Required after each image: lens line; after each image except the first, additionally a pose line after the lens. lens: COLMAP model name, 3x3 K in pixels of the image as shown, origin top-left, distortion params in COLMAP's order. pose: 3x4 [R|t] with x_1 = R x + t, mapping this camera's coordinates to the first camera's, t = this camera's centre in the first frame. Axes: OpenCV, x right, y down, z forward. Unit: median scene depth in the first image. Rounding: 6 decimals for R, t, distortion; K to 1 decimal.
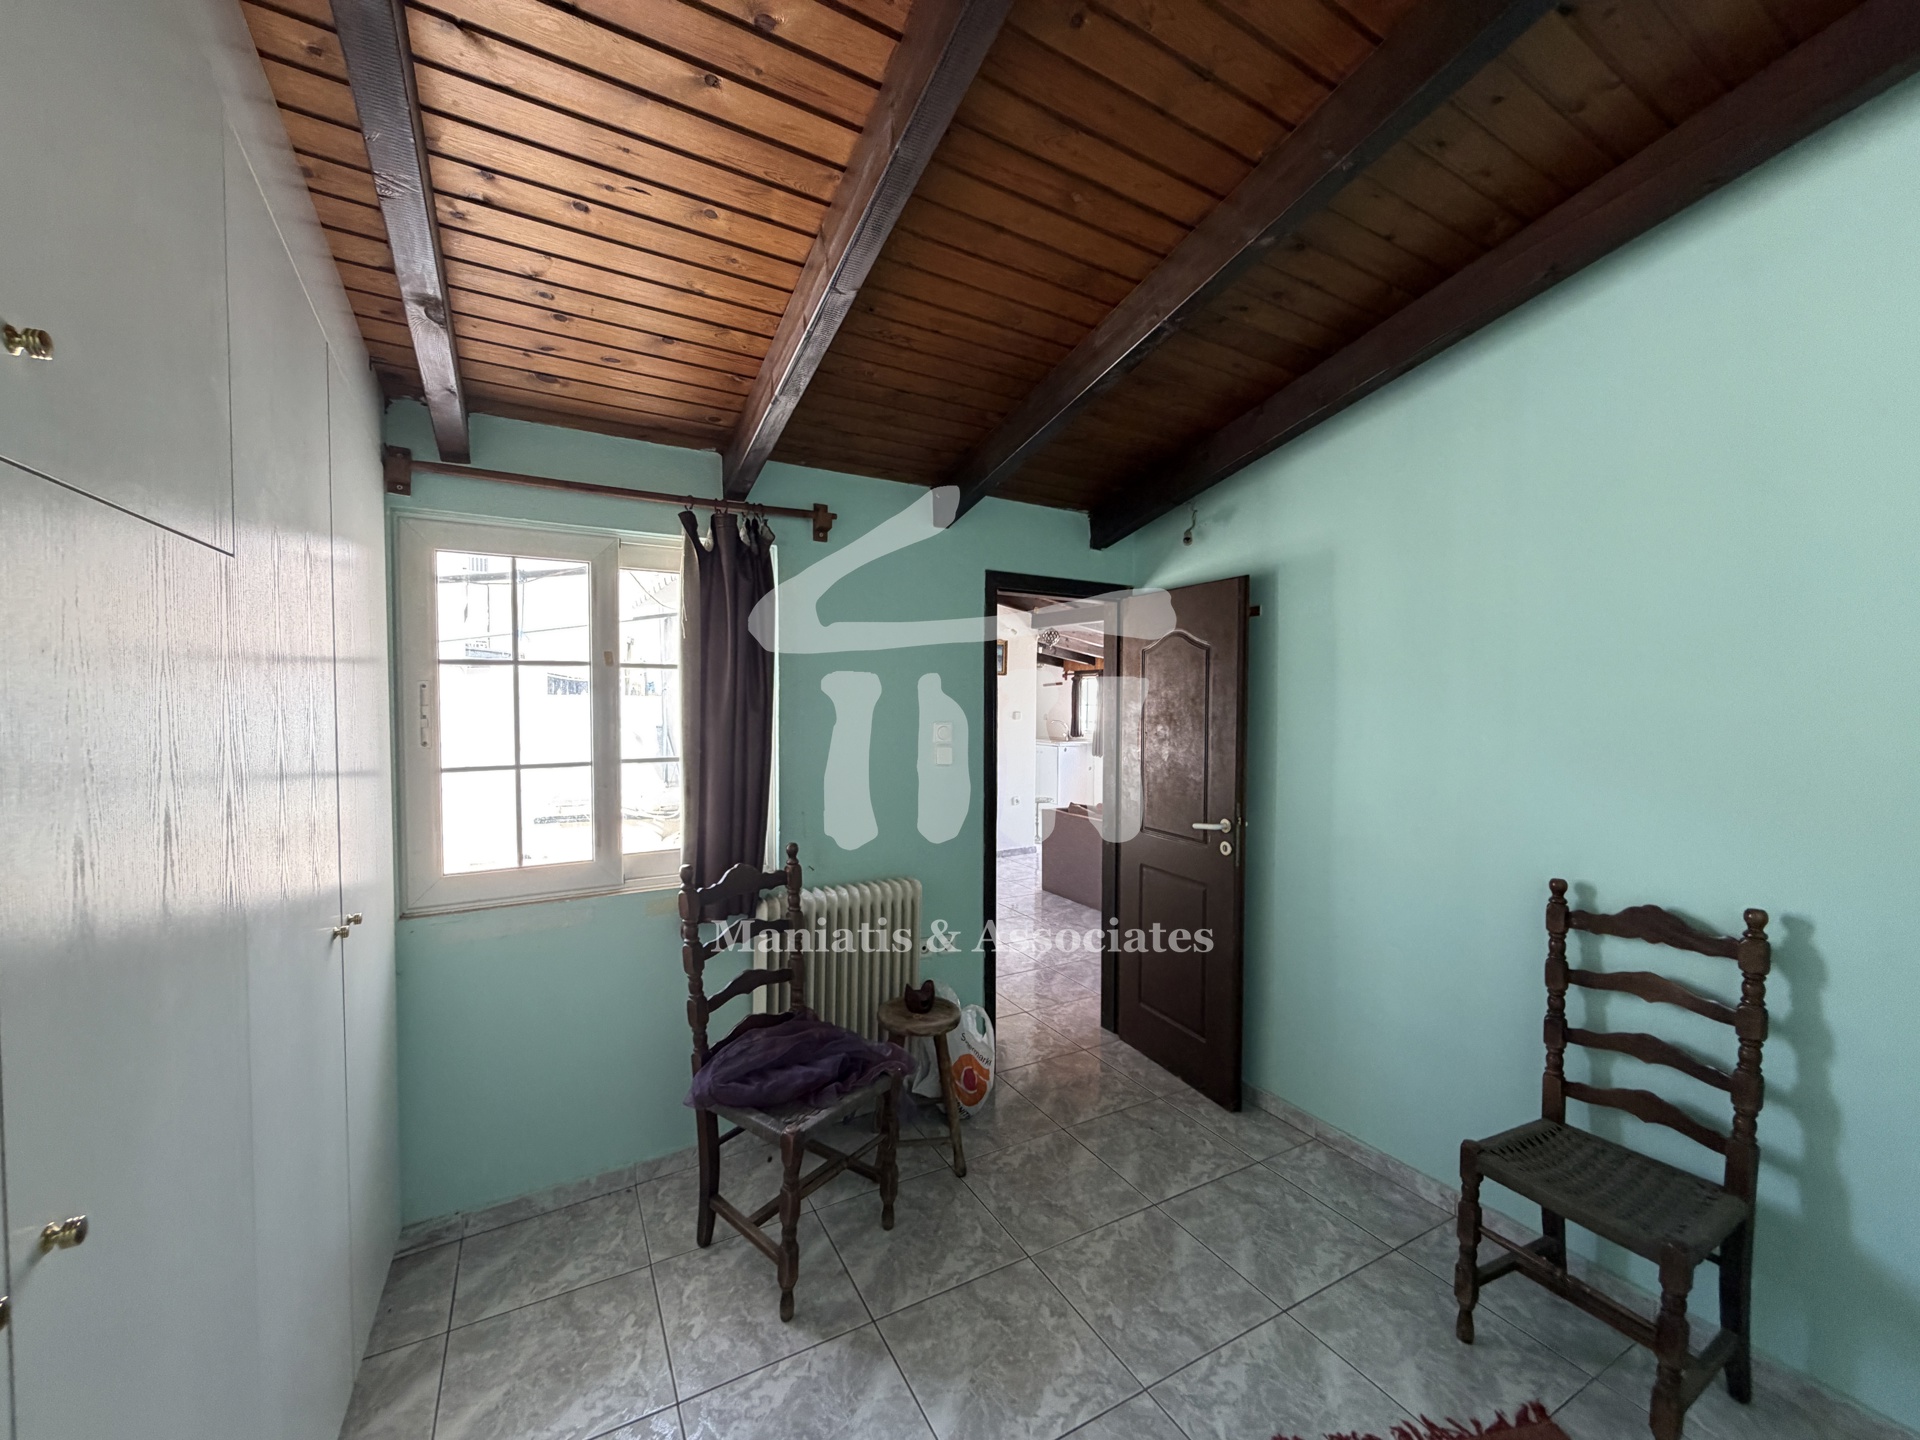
lens RADIAL K [[760.8, 0, 956.6], [0, 760.8, 720.7], [0, 0, 1]] dist [-0.002312, 0.000248]
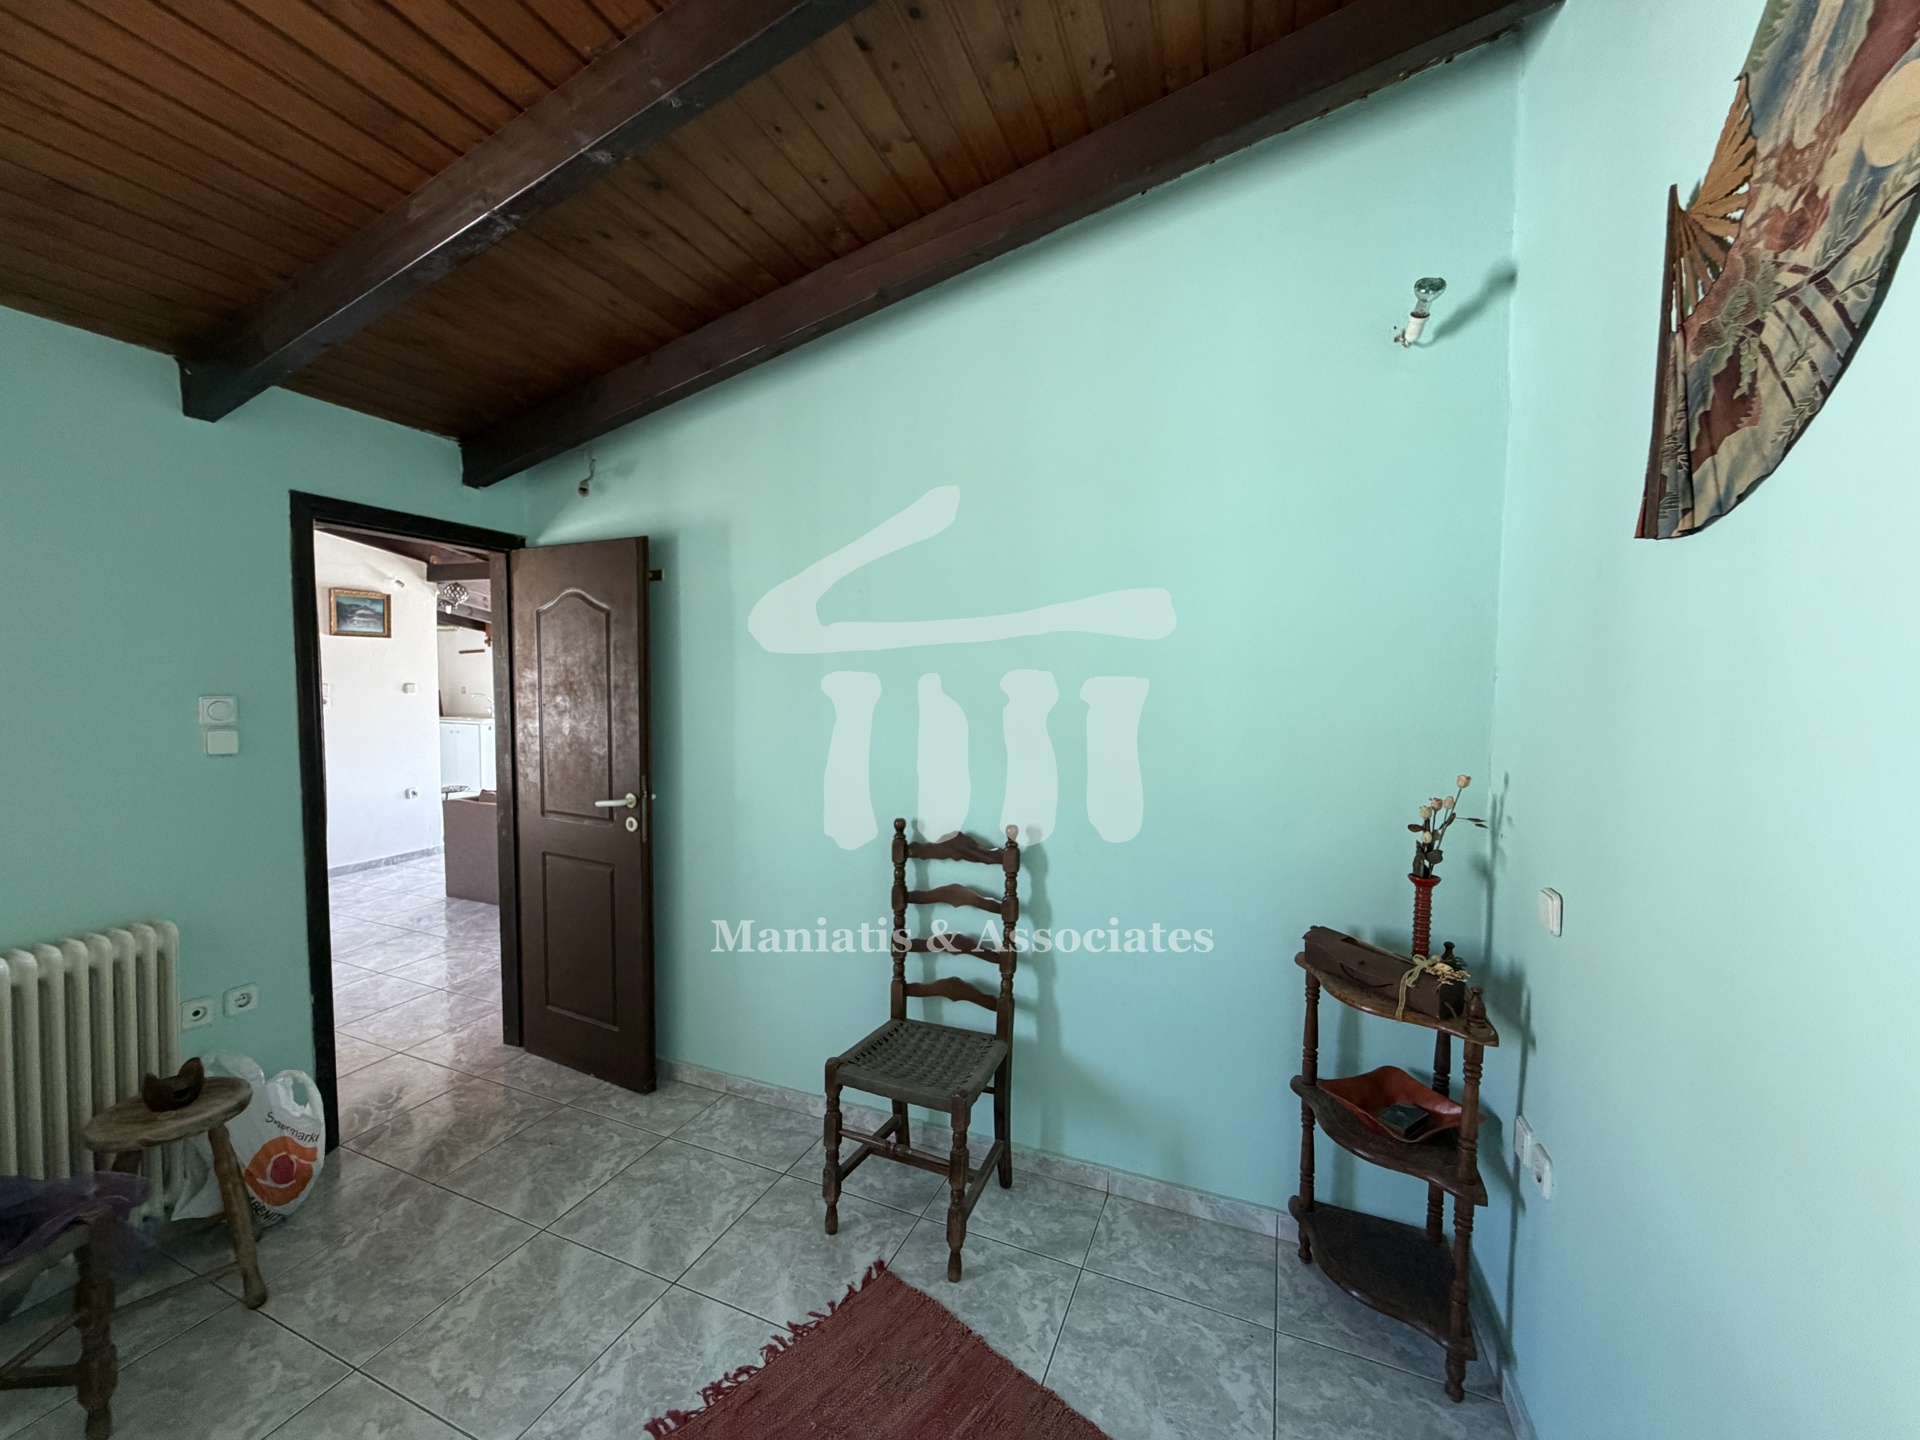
lens RADIAL K [[760.8, 0, 956.6], [0, 760.8, 720.7], [0, 0, 1]] dist [-0.002312, 0.000248]
pose [[0.783315, -0.034717, 0.620655, 0.099886], [0.012003, 0.999098, 0.040737, 0.005633], [-0.621509, -0.024460, 0.783025, 0.008918]]
